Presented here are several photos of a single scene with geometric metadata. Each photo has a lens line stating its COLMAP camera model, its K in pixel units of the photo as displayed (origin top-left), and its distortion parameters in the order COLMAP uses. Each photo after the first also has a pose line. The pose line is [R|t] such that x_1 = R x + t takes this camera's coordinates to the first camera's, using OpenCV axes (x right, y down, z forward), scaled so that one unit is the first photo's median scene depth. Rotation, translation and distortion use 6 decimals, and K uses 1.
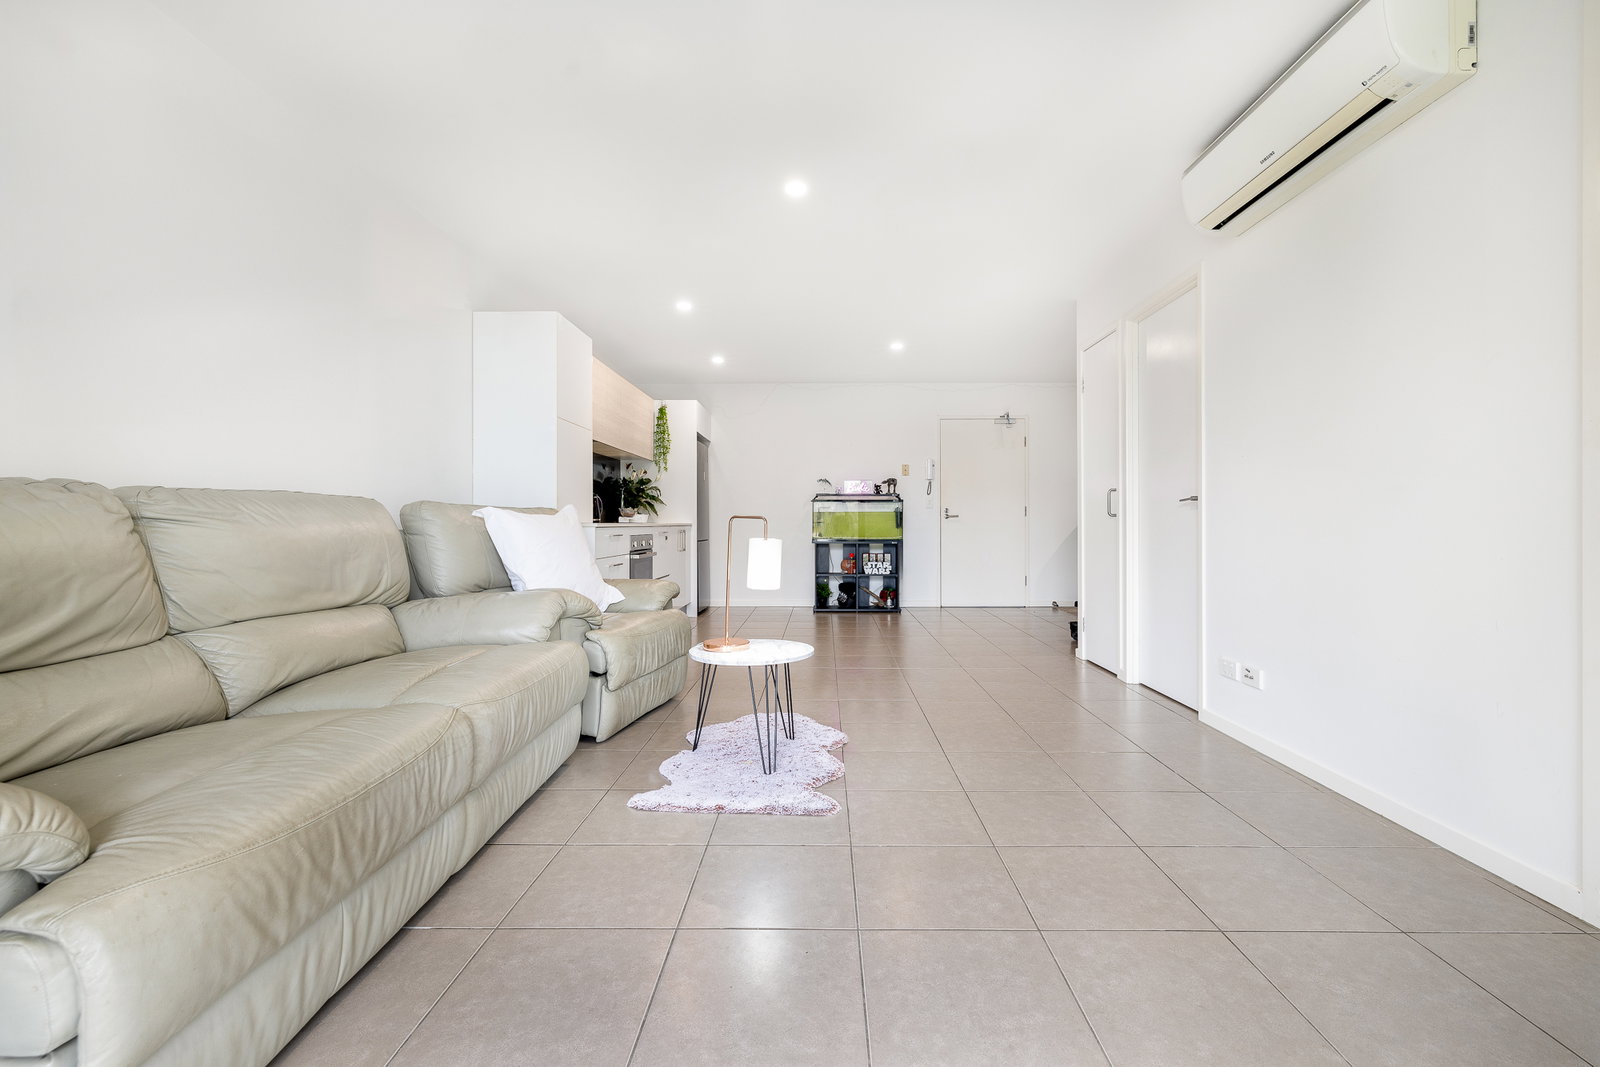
lens RADIAL K [[677.4, 0, 802.8], [0, 677.4, 524.2], [0, 0, 1]] dist [-0.000921, -0.000163]
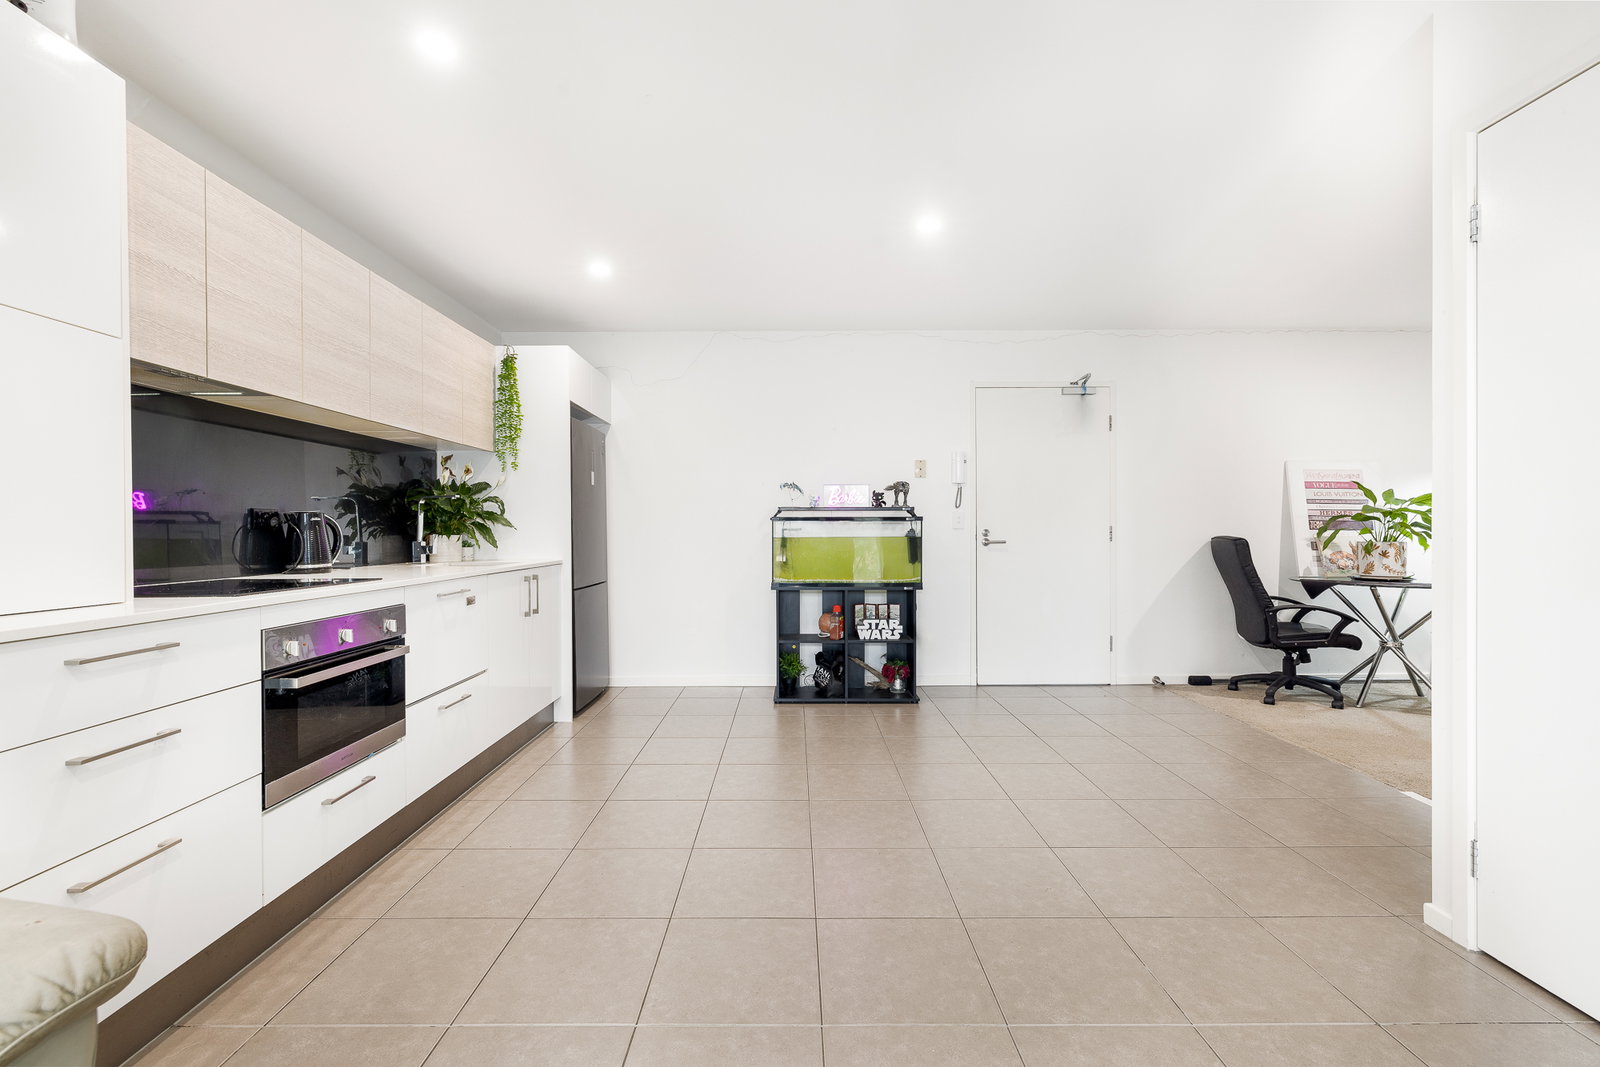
lens RADIAL K [[677.4, 0, 795.3], [0, 677.4, 531.1], [0, 0, 1]] dist [-0.000921, -0.000163]
pose [[0.999332, -0.004520, 0.036264, 0.013174], [0.004590, 0.999988, -0.001837, -0.022181], [-0.036256, 0.002003, 0.999341, 0.390624]]
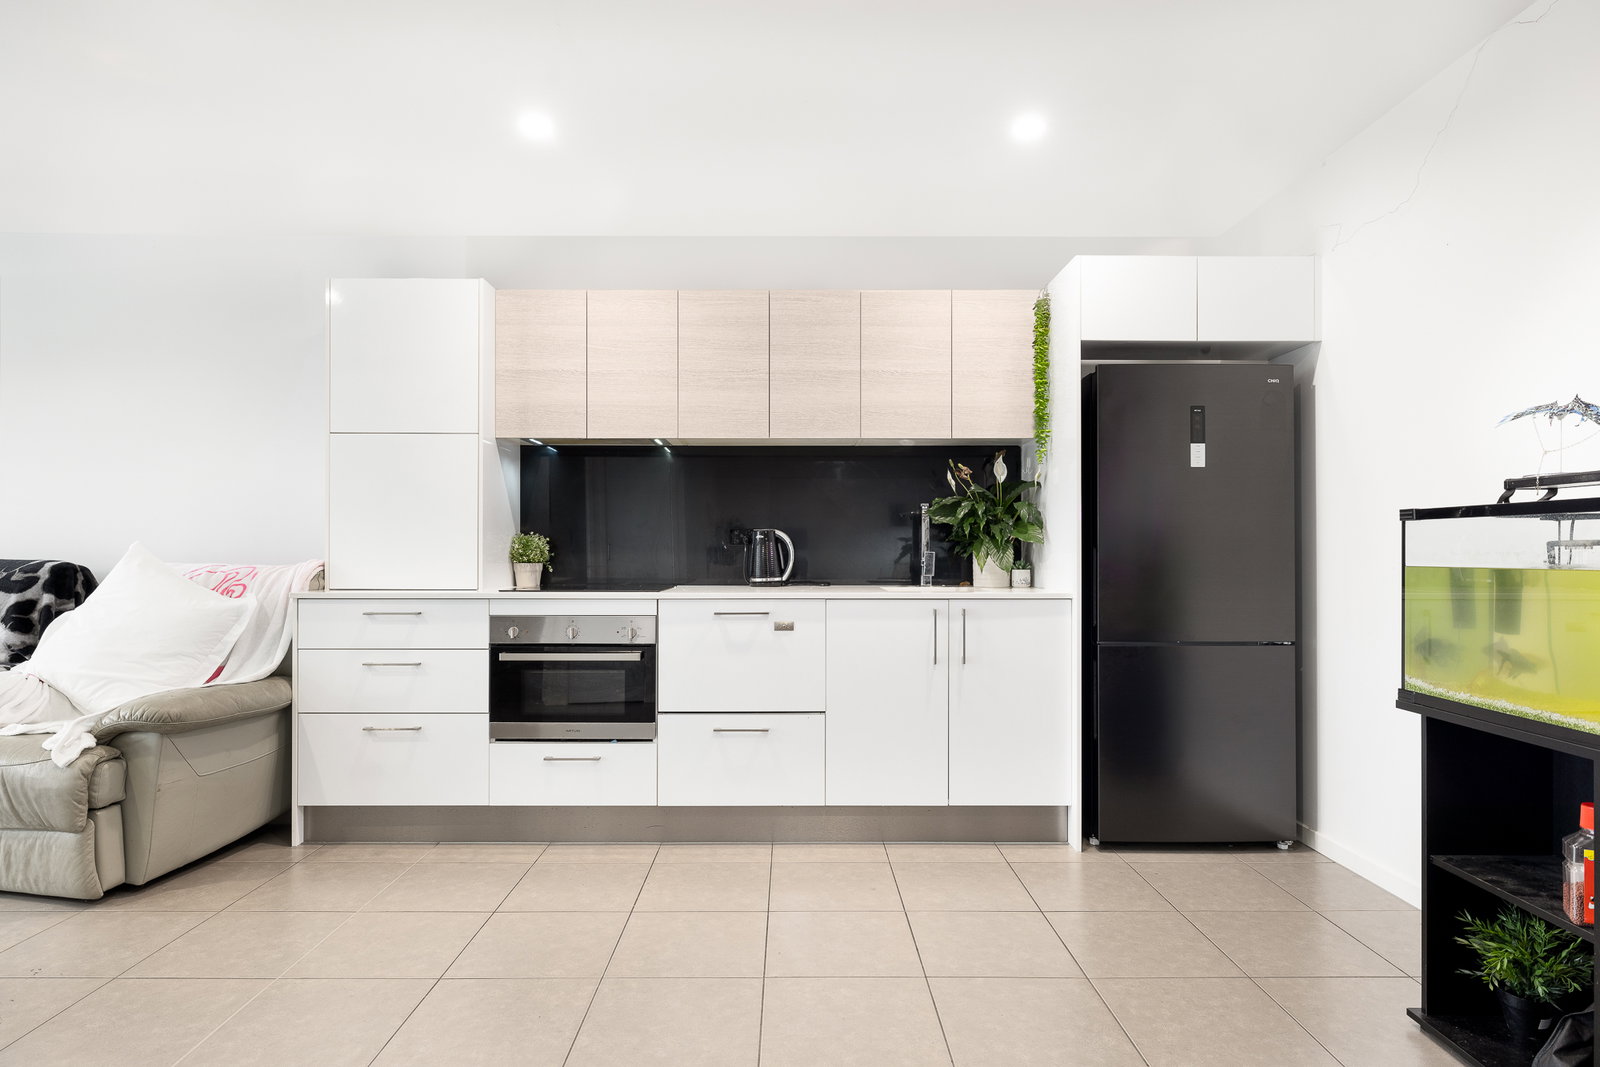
lens RADIAL K [[893.7, 0, 797.6], [0, 893.7, 549.2], [0, 0, 1]] dist [-0.000491, 0.000443]
pose [[0.016088, -0.003127, -0.999866, 0.283282], [-0.000992, 0.999995, -0.003143, -0.021510], [0.999870, 0.001042, 0.016085, 0.769435]]
